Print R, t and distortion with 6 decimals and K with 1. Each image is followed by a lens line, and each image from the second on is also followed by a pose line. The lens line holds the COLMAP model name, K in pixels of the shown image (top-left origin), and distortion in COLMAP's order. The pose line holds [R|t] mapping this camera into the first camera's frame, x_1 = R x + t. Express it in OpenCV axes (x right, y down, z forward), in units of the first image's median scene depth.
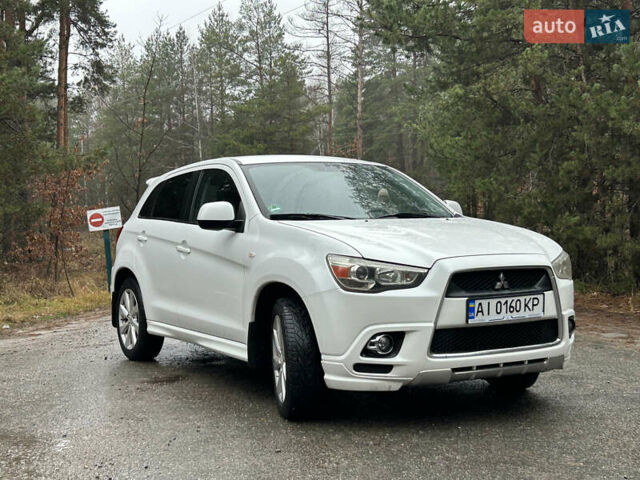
lens RADIAL K [[880.0, 0, 320.0], [0, 880.0, 240.0], [0, 0, 1]] dist [0.155258, -0.473097]
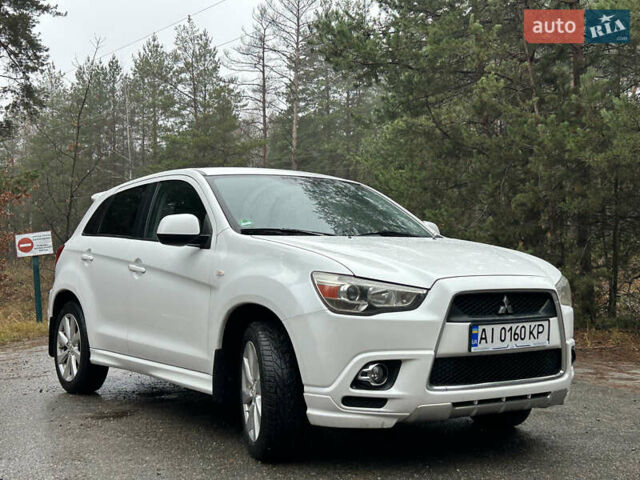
lens RADIAL K [[880.0, 0, 320.0], [0, 880.0, 240.0], [0, 0, 1]] dist [0.155258, -0.473097]
pose [[0.996635, 0.020164, 0.079446, -0.042944], [-0.016923, 0.999005, -0.041265, 0.016224], [-0.080199, 0.039782, 0.995985, 0.091961]]
